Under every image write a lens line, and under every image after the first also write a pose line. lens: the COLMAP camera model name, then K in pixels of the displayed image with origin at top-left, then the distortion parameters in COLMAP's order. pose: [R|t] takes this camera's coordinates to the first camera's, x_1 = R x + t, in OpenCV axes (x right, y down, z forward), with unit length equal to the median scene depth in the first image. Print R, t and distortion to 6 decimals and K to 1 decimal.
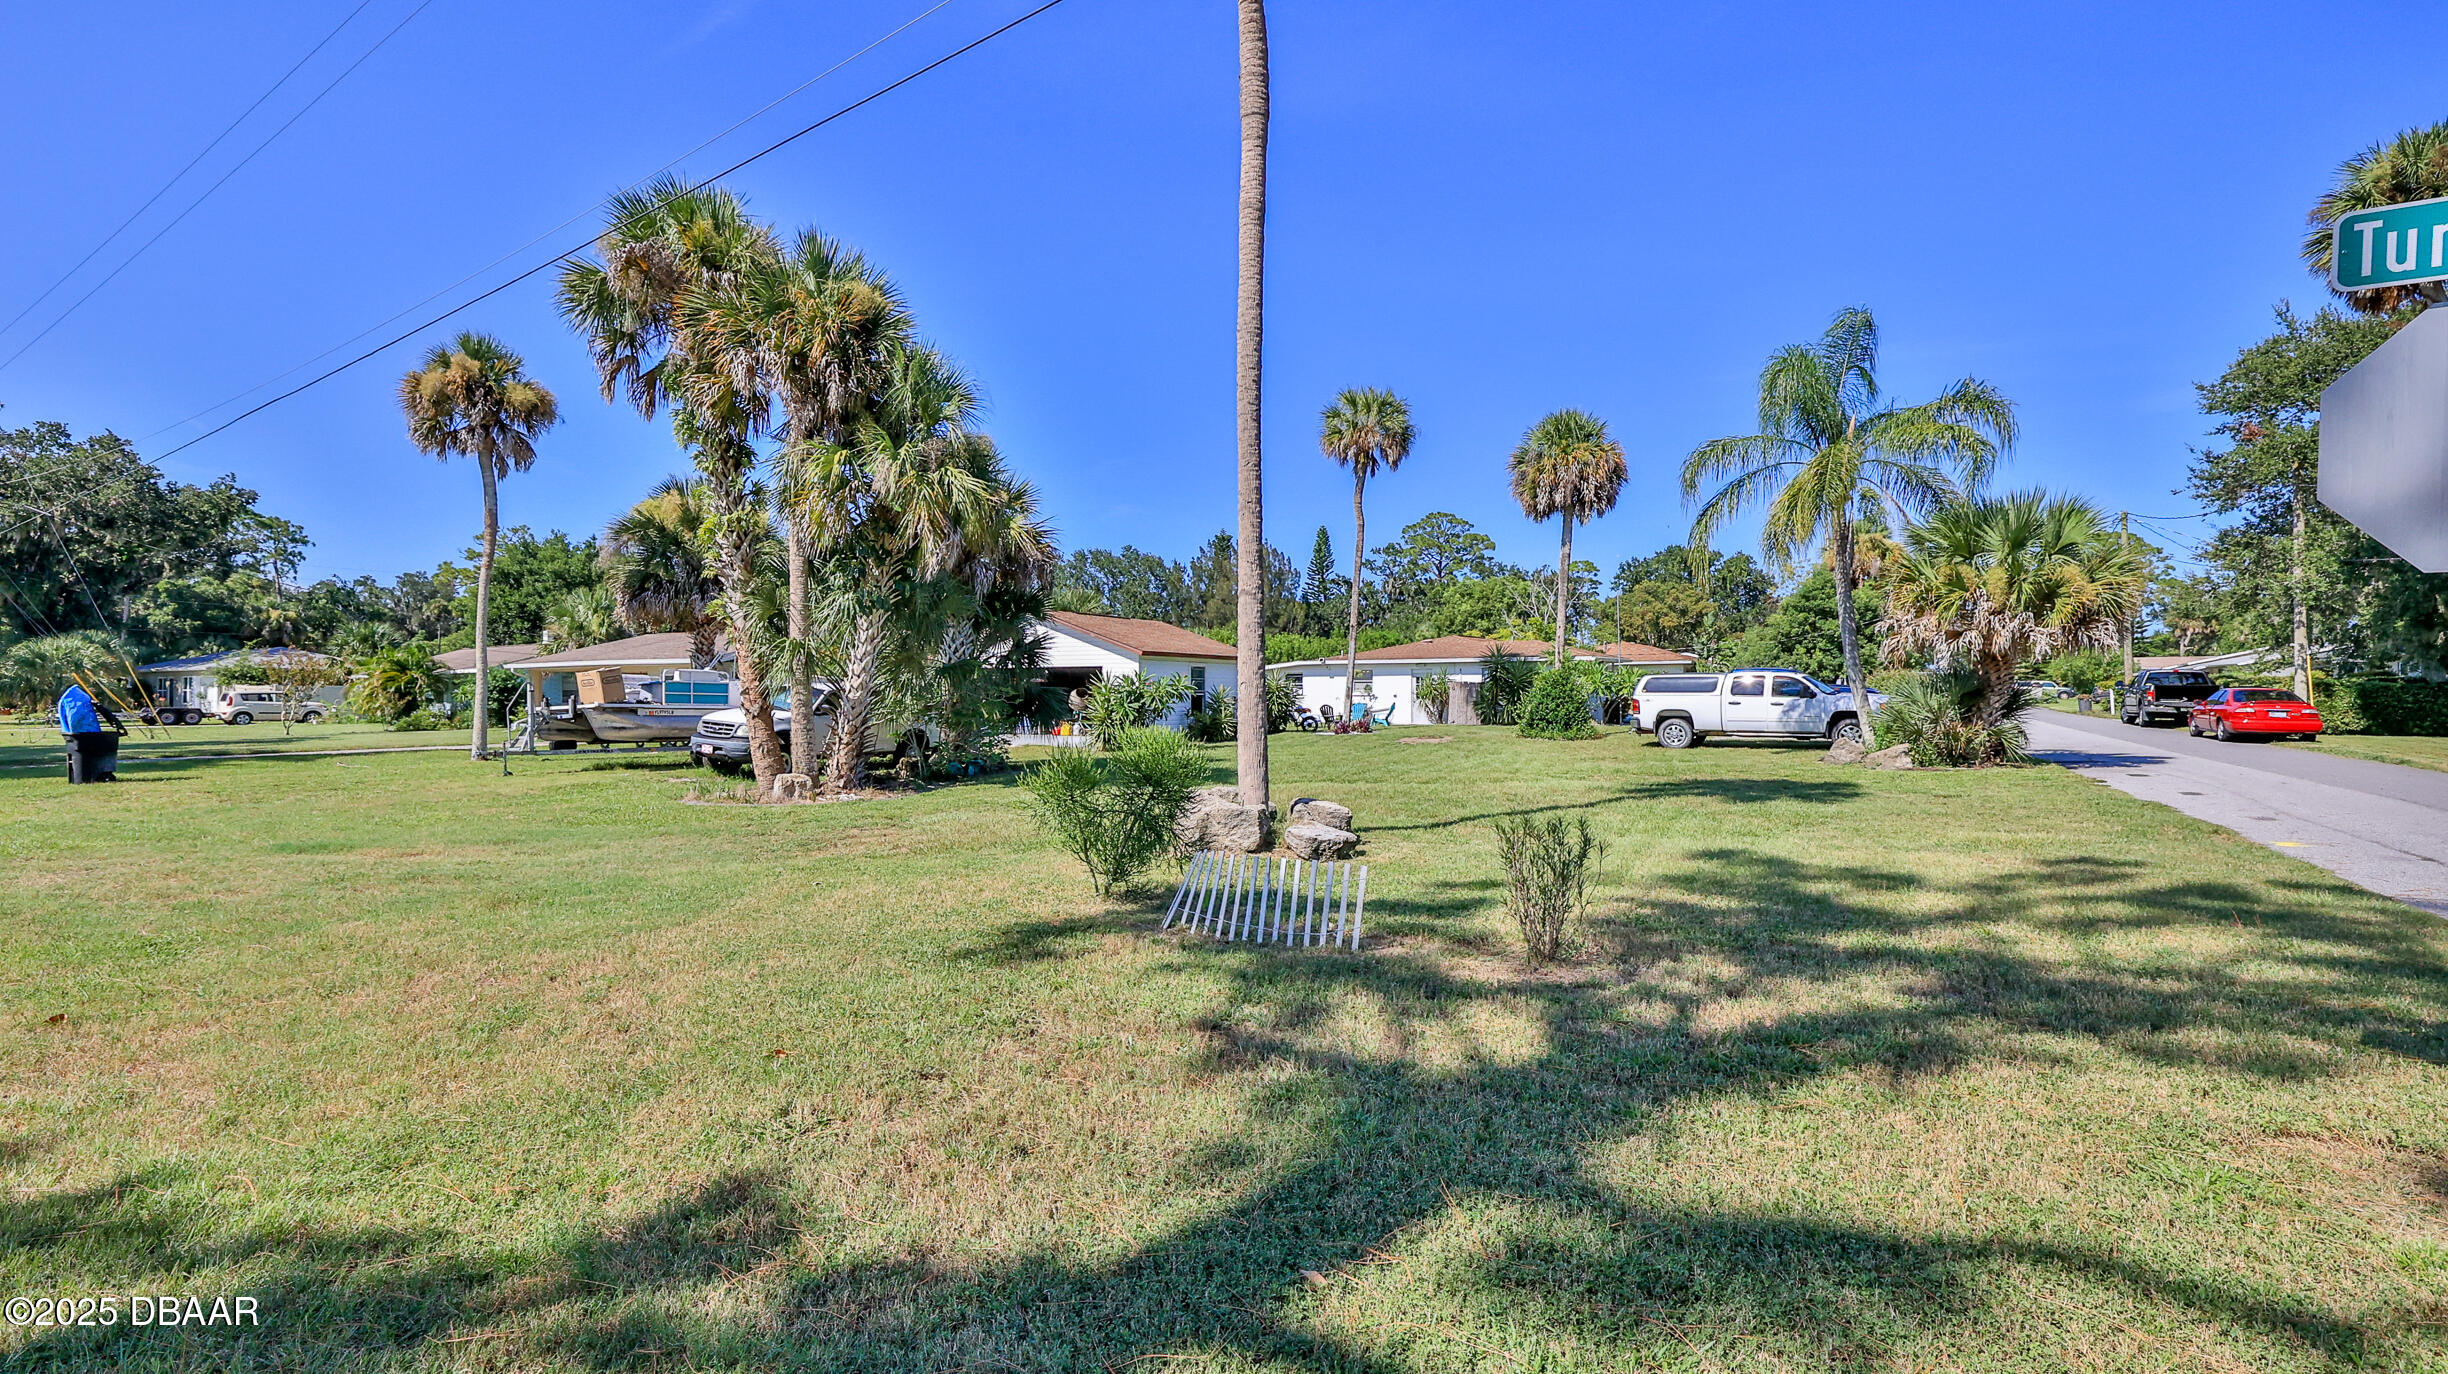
lens RADIAL K [[1091.8, 0, 1225.2], [0, 1091.8, 685.5], [0, 0, 1]] dist [0.001351, 0.001078]
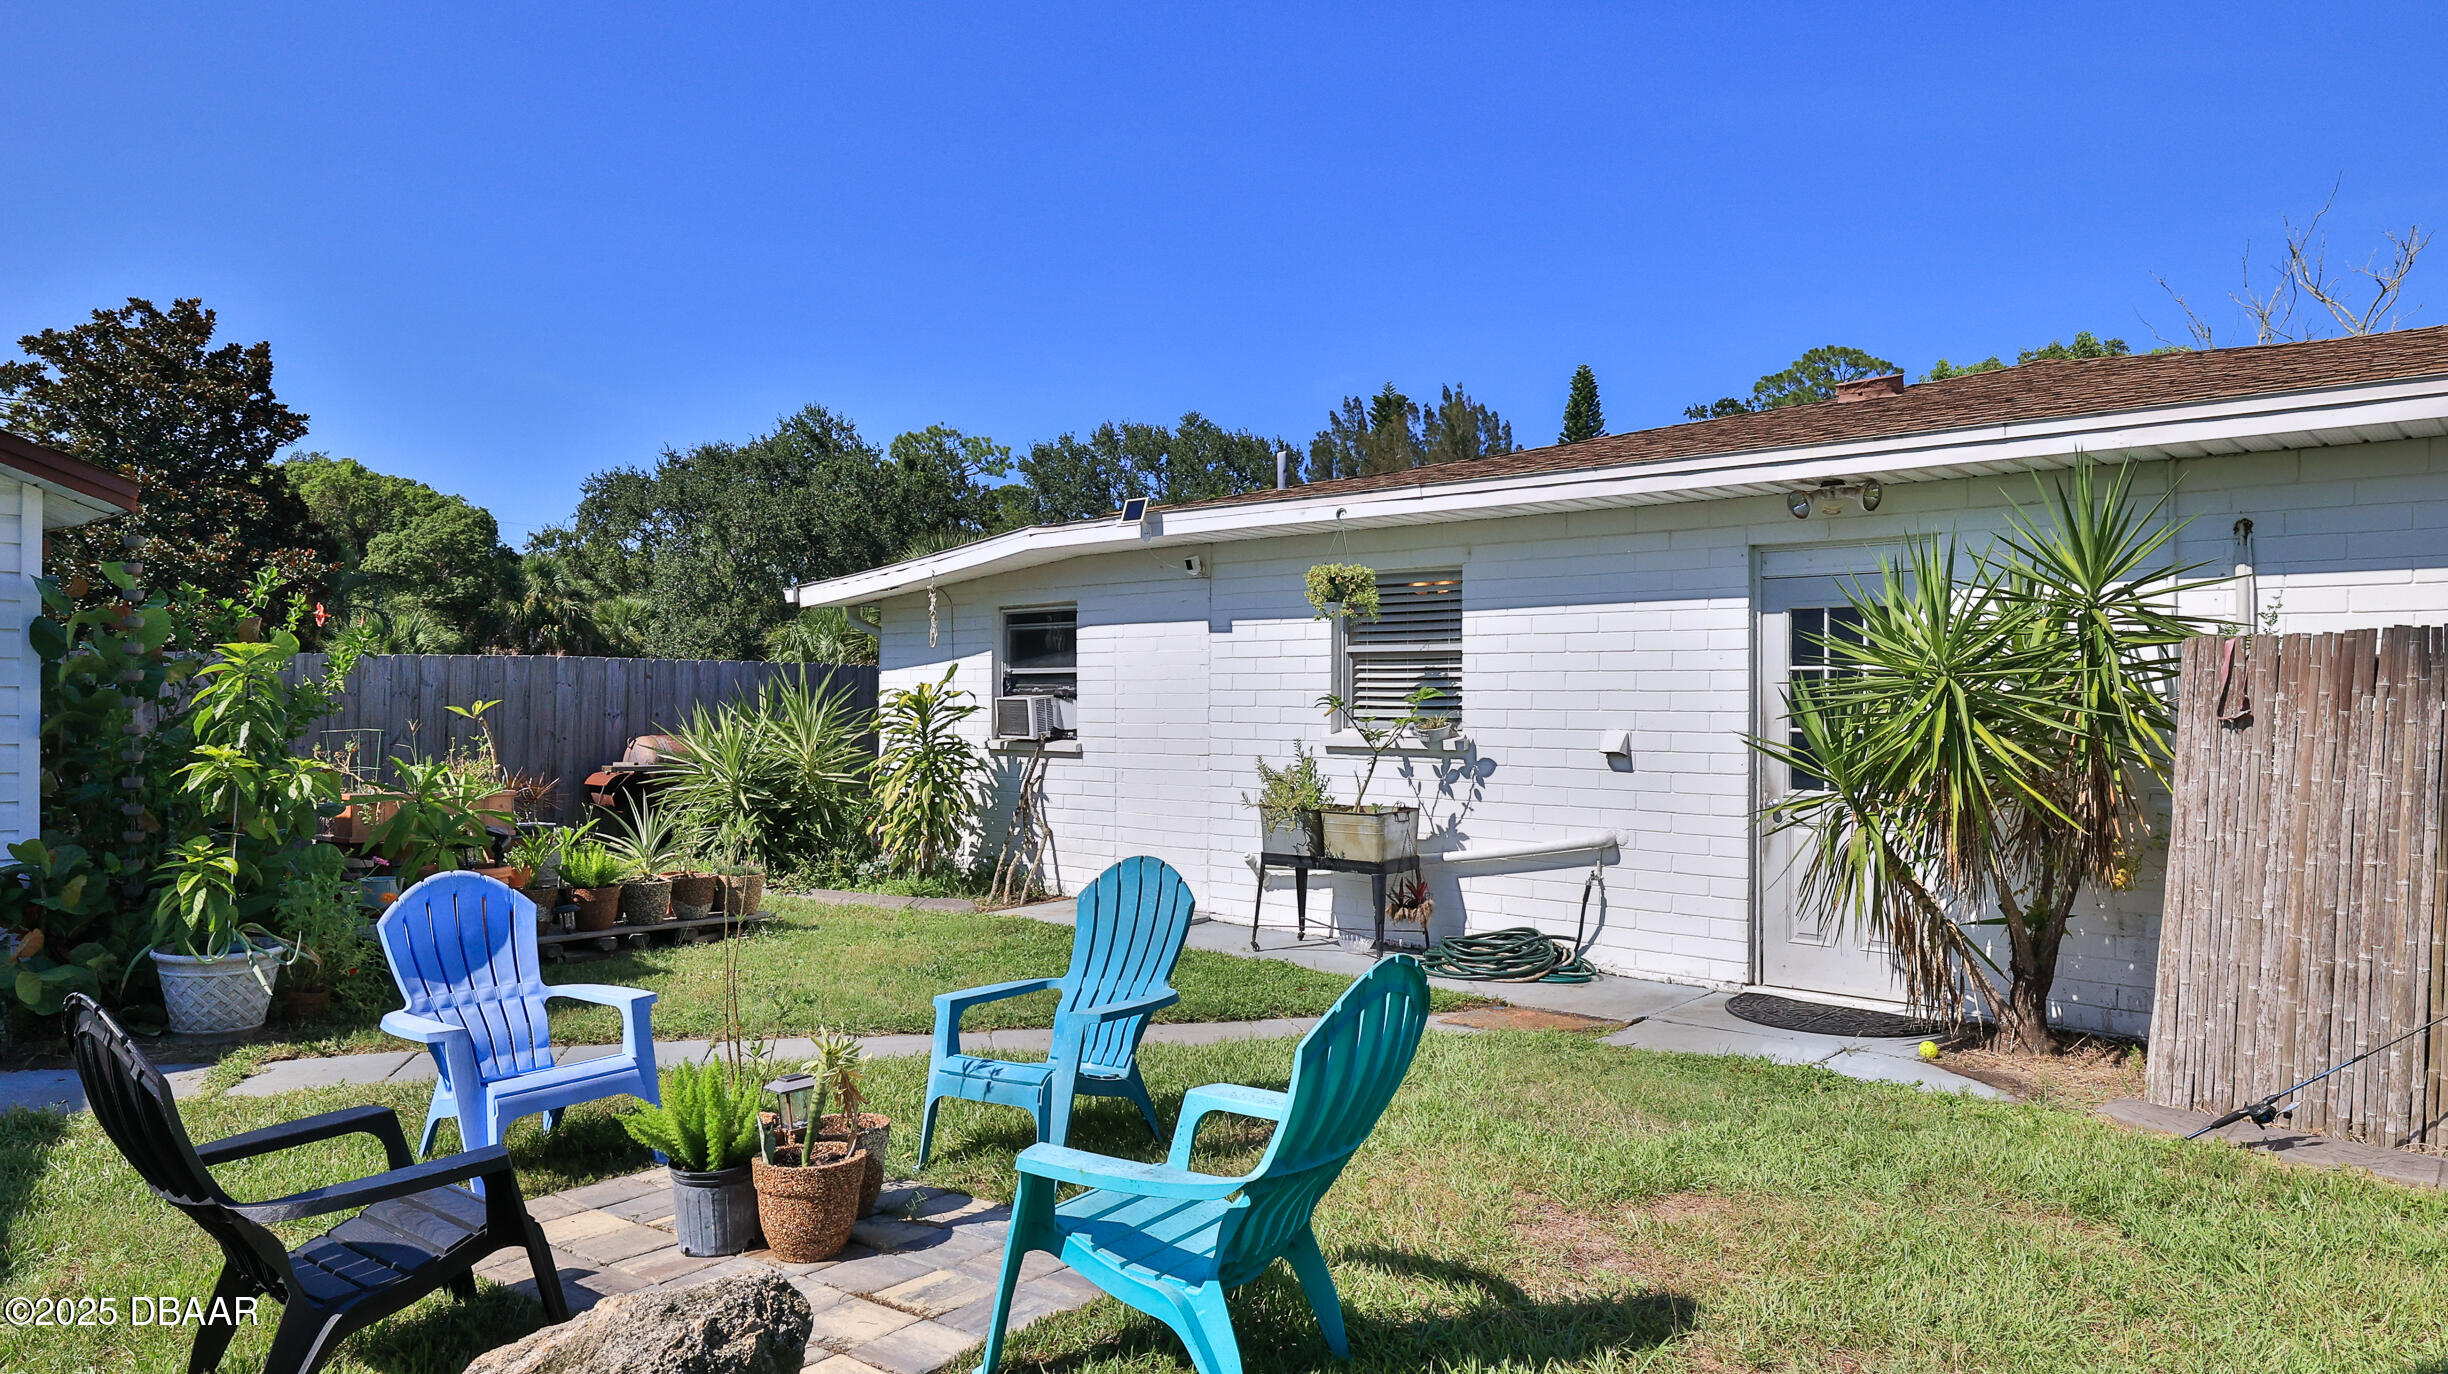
lens RADIAL K [[1558.9, 0, 1223.5], [0, 1558.9, 698.3], [0, 0, 1]] dist [-0.005286, -0.000505]
pose [[0.985811, 0.007066, -0.167707, 0.134870], [-0.006146, 0.999963, 0.006003, 0.001315], [0.167744, -0.004887, 0.985819, 0.784549]]
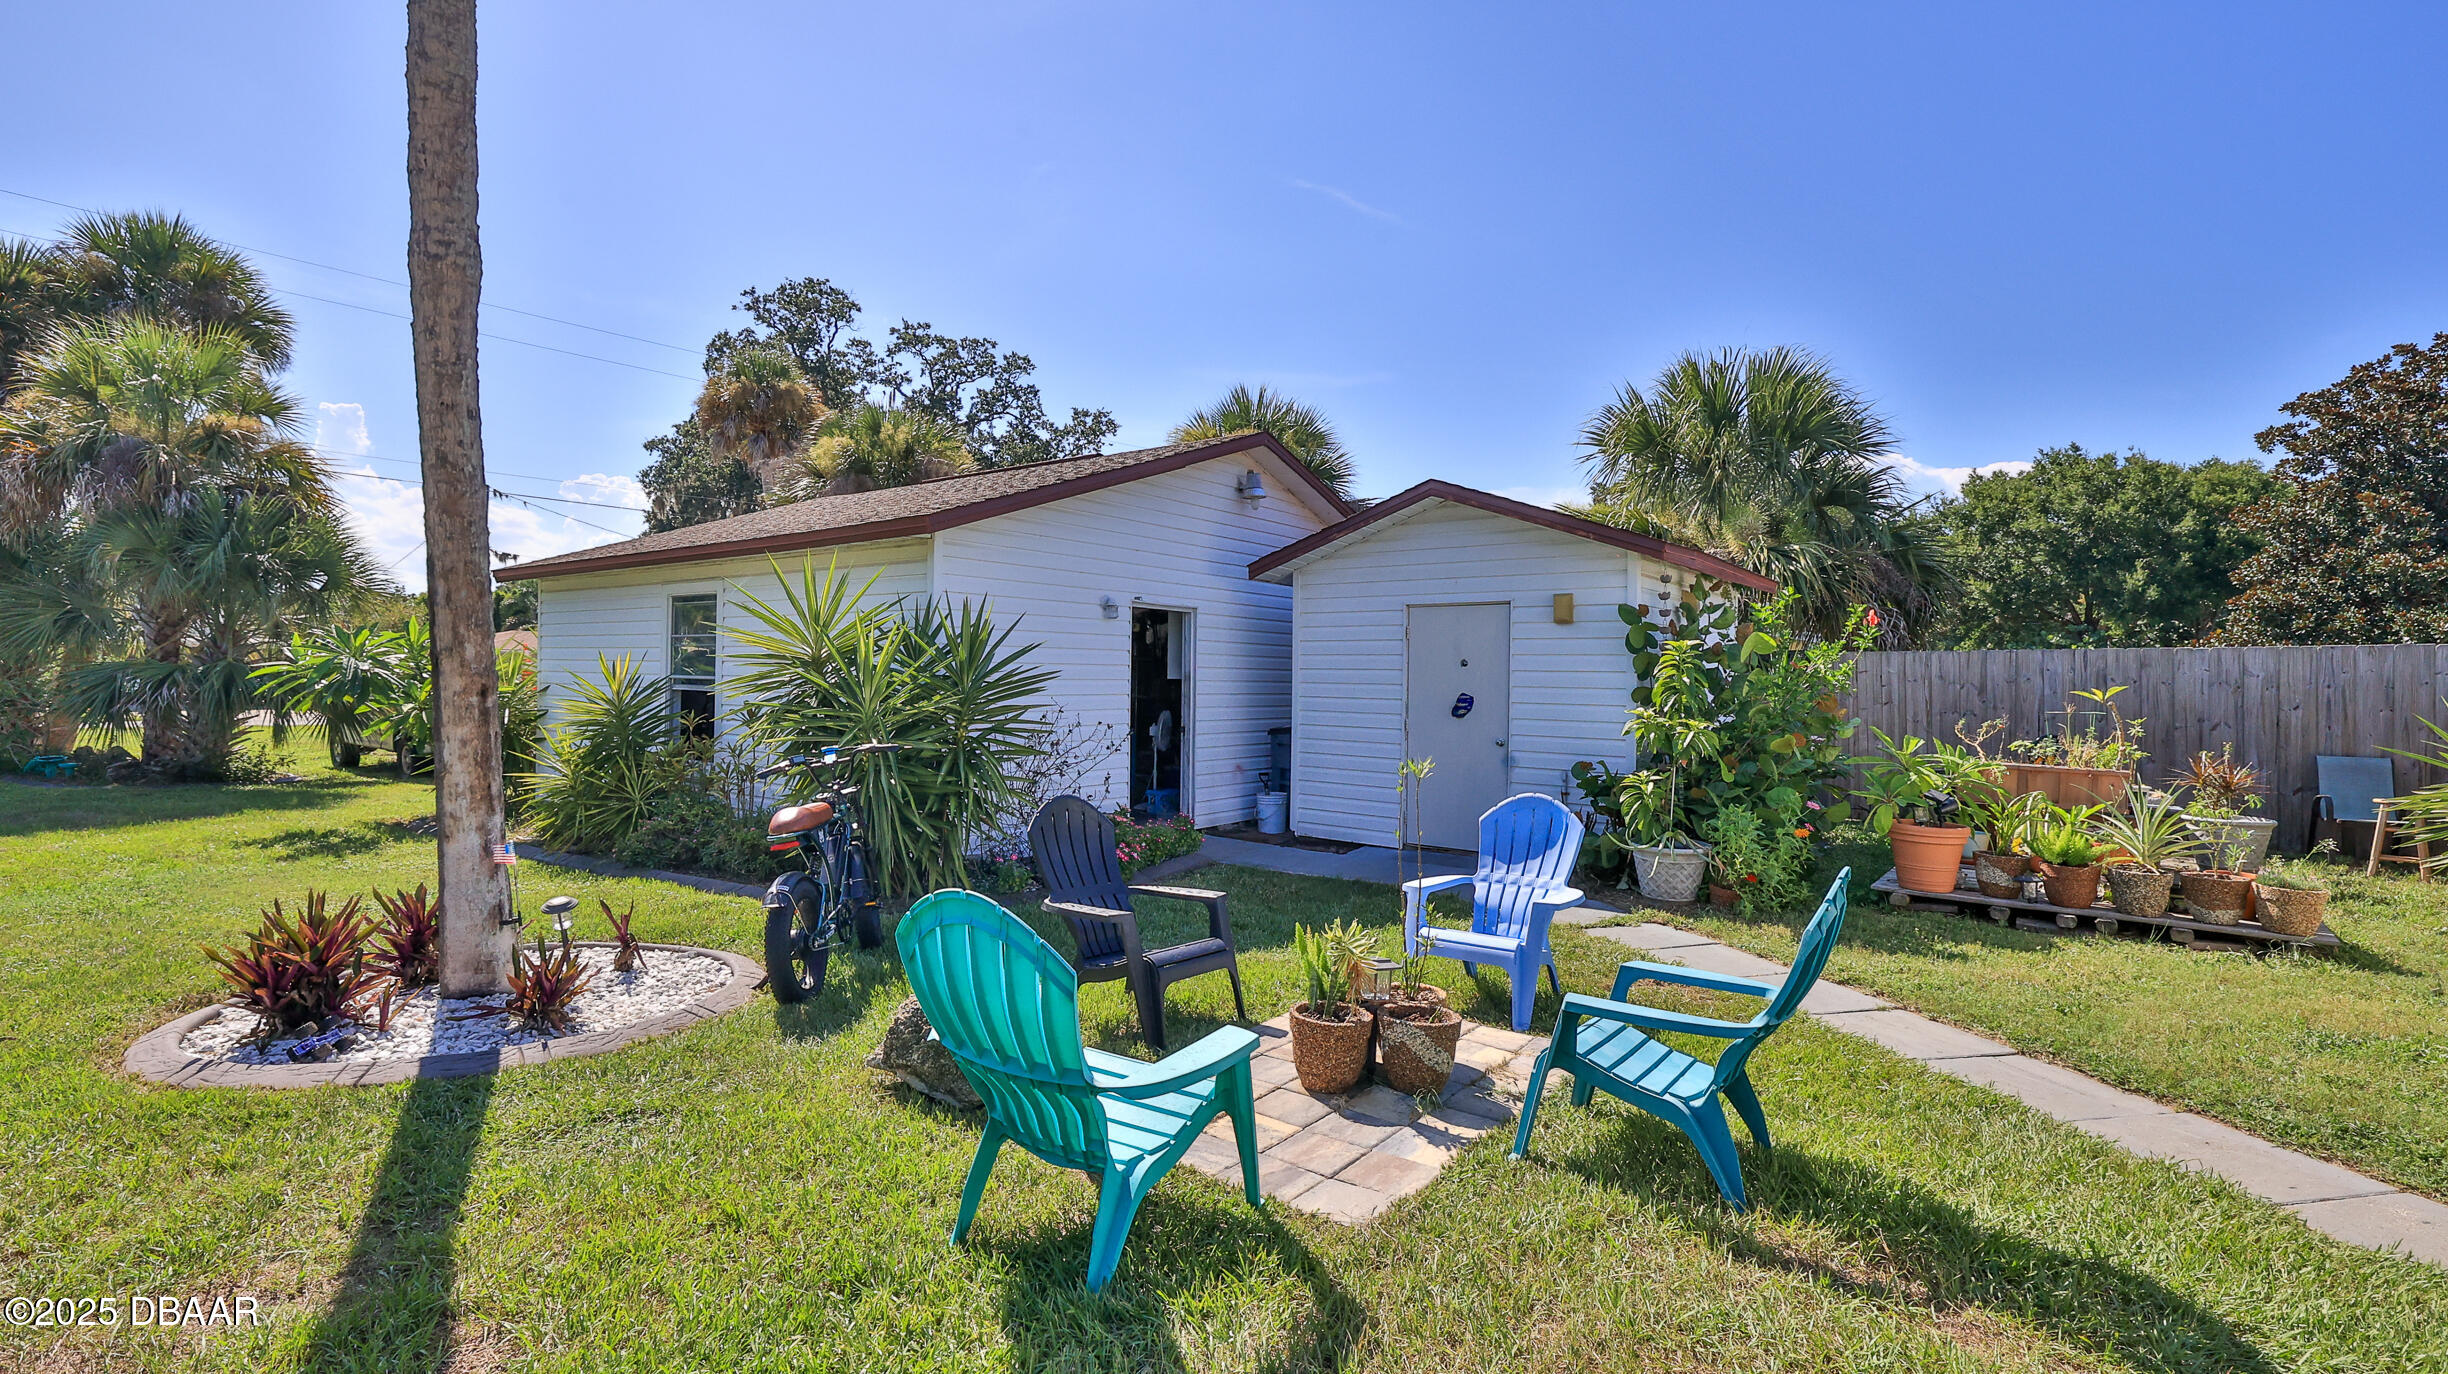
lens RADIAL K [[1091.8, 0, 1211.3], [0, 1091.8, 671.6], [0, 0, 1]] dist [0.001351, 0.001078]
pose [[-0.137173, -0.001137, -0.990547, 0.176114], [-0.009211, 0.999958, 0.000127, 0.002552], [0.990504, 0.009141, -0.137177, 0.865283]]
